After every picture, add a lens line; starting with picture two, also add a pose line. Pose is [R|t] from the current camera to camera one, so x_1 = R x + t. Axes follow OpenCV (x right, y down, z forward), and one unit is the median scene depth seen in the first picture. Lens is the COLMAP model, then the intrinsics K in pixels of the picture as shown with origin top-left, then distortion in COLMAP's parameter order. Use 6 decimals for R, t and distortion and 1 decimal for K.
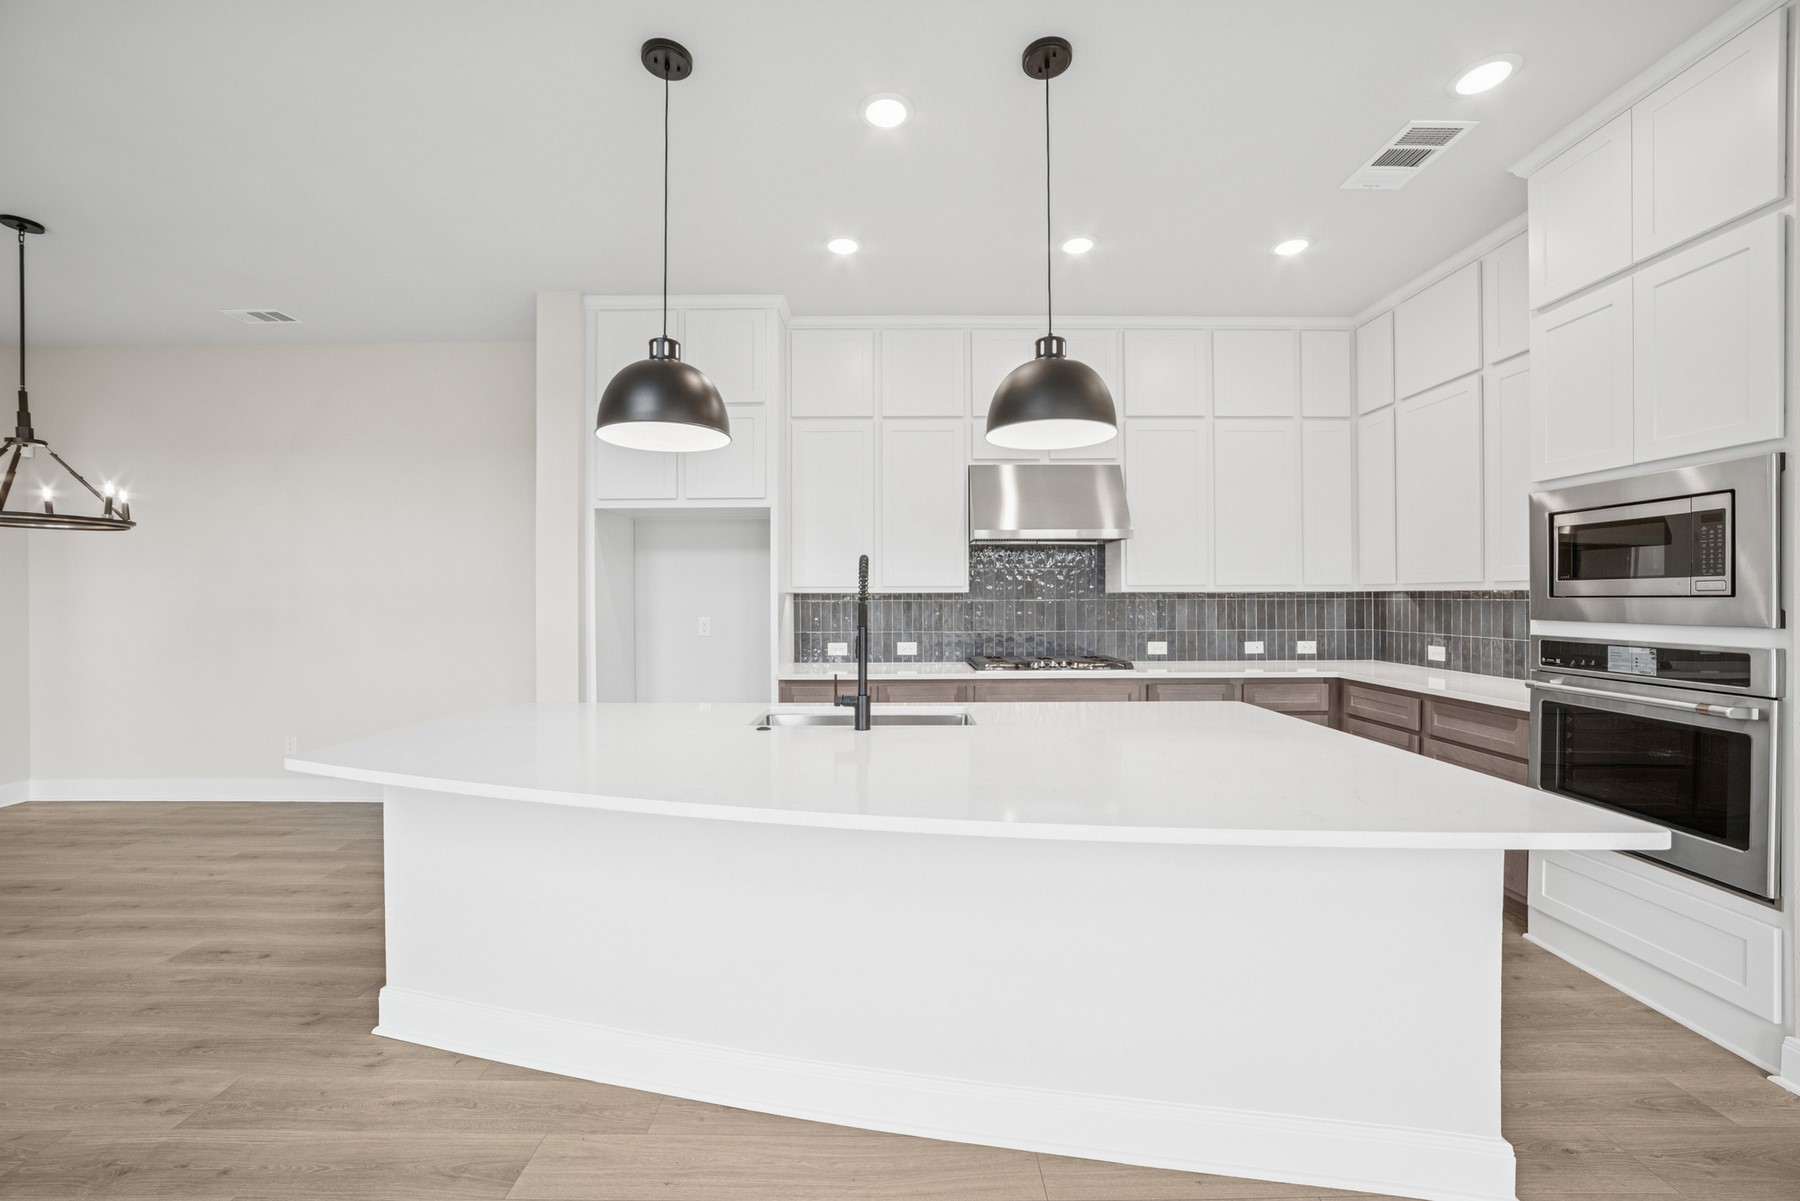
lens RADIAL K [[705.6, 0, 904.1], [0, 705.6, 592.0], [0, 0, 1]] dist [-0.016062, 0.001506]
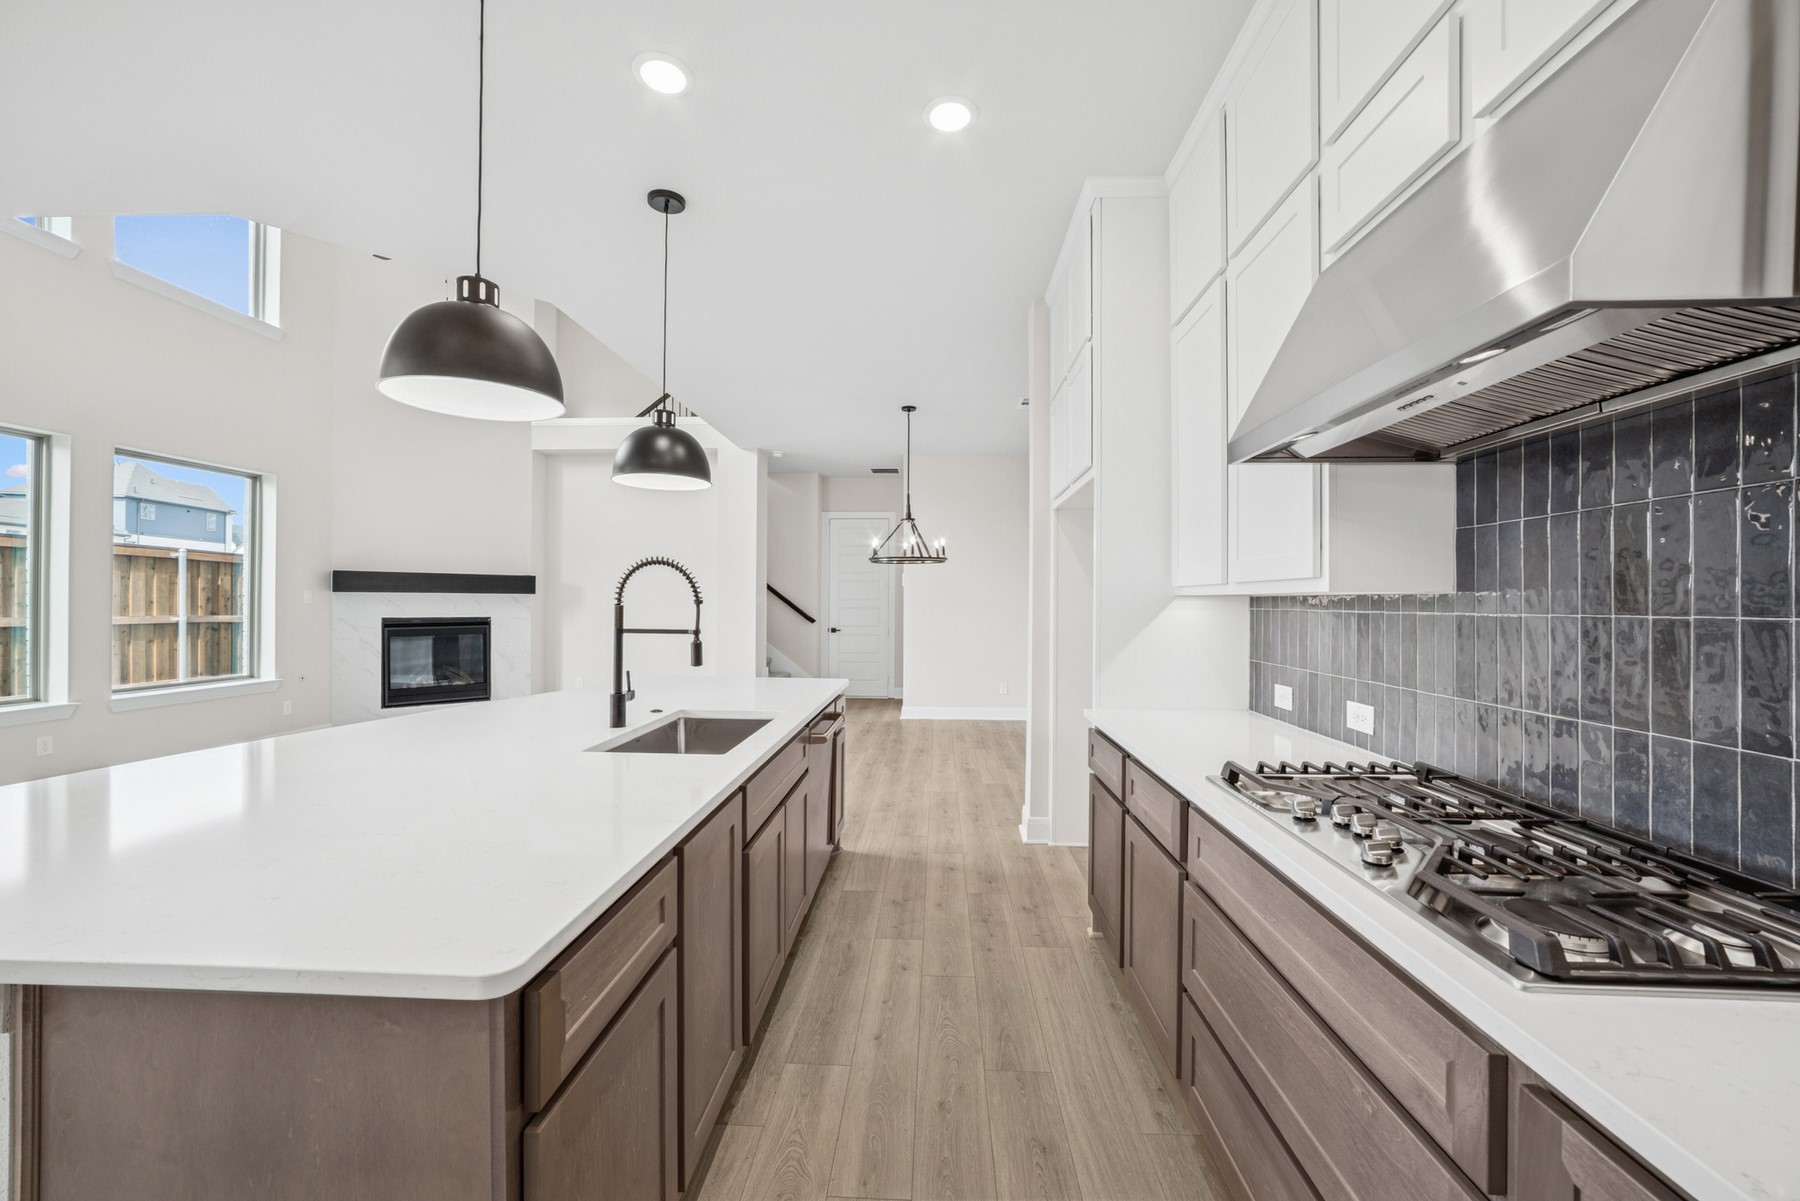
lens RADIAL K [[705.6, 0, 923.7], [0, 705.6, 600.7], [0, 0, 1]] dist [-0.016062, 0.001506]
pose [[-0.036754, 0.003785, -0.999317, 0.471738], [0.007062, 0.999969, 0.003528, 0.001554], [0.999299, -0.006928, -0.036780, 0.735864]]
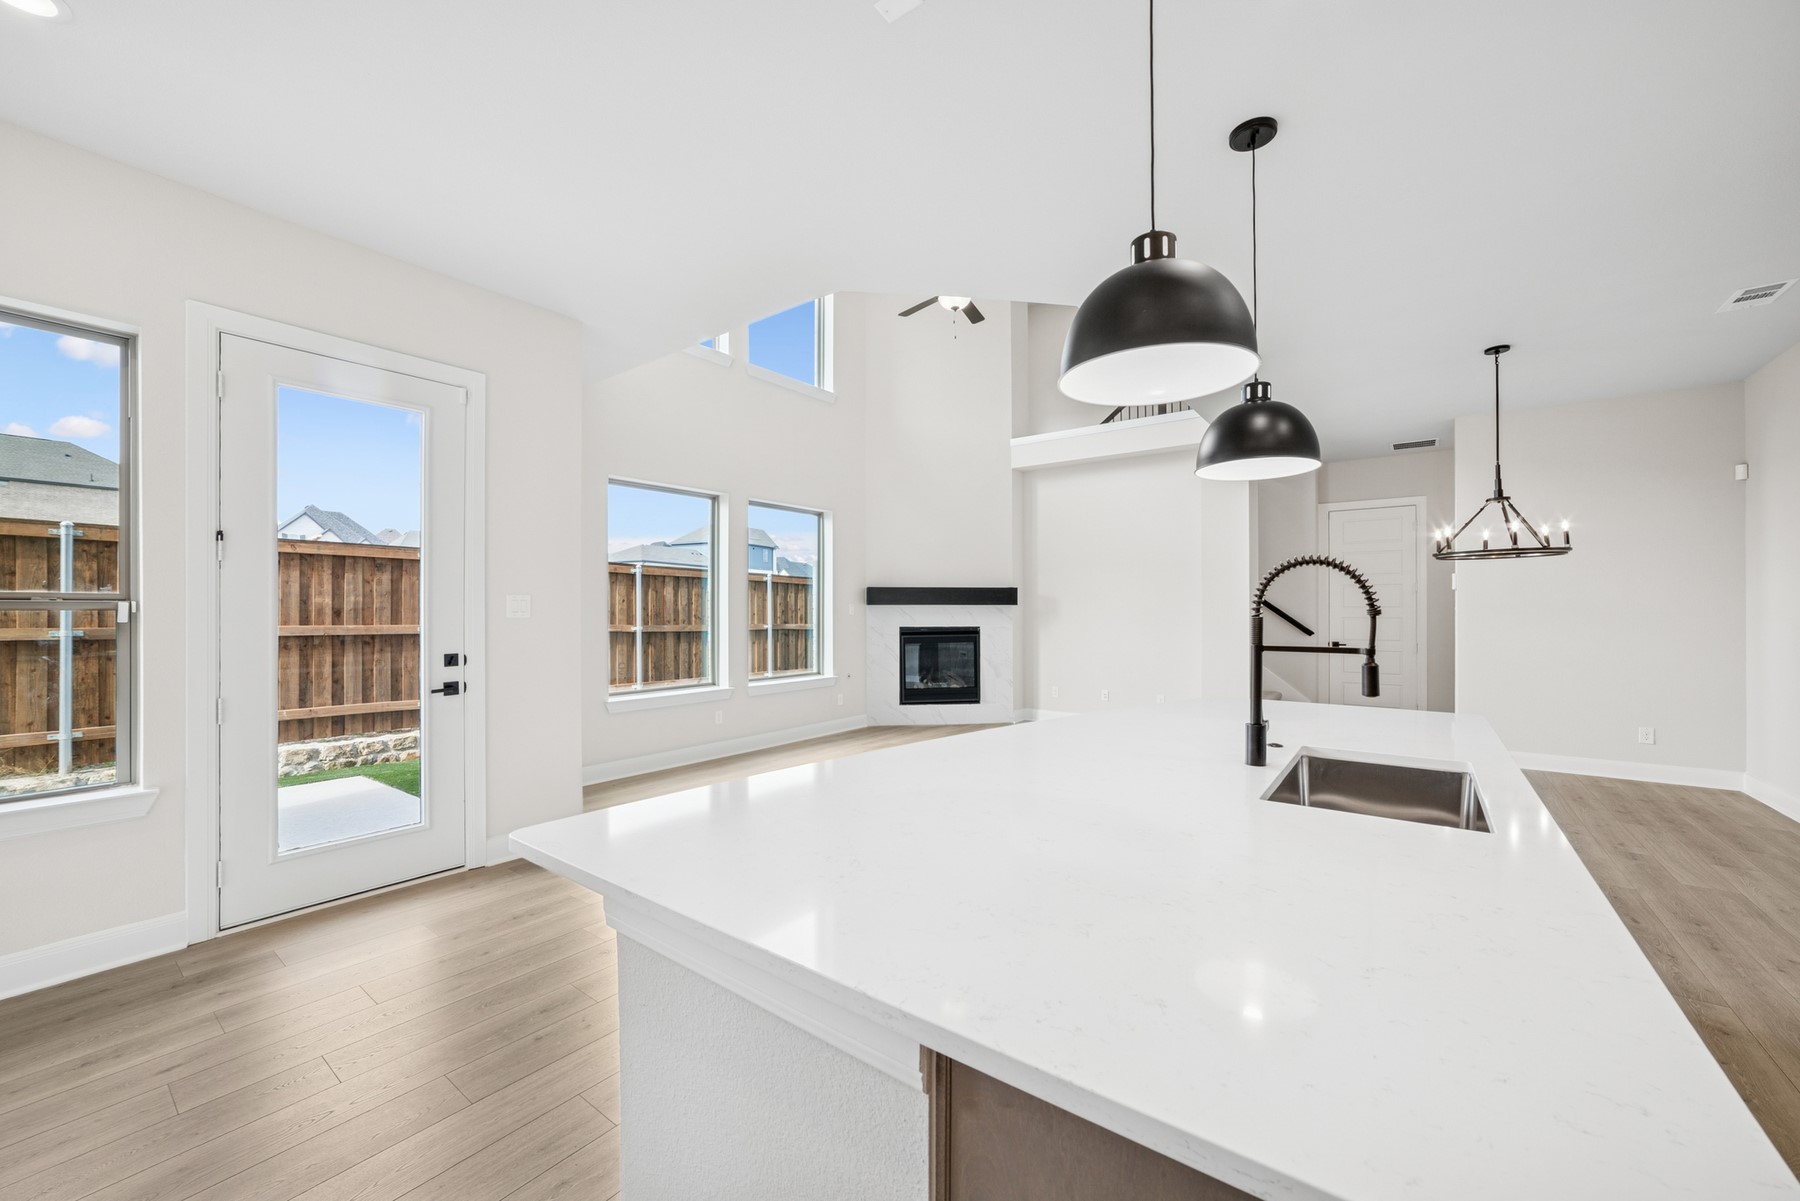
lens RADIAL K [[705.6, 0, 884.8], [0, 705.6, 608.5], [0, 0, 1]] dist [-0.016062, 0.001506]
pose [[-0.613862, 0.003351, -0.789406, 0.433981], [0.013462, 0.999890, -0.006223, -0.000179], [0.789298, -0.014447, -0.613840, 0.577364]]
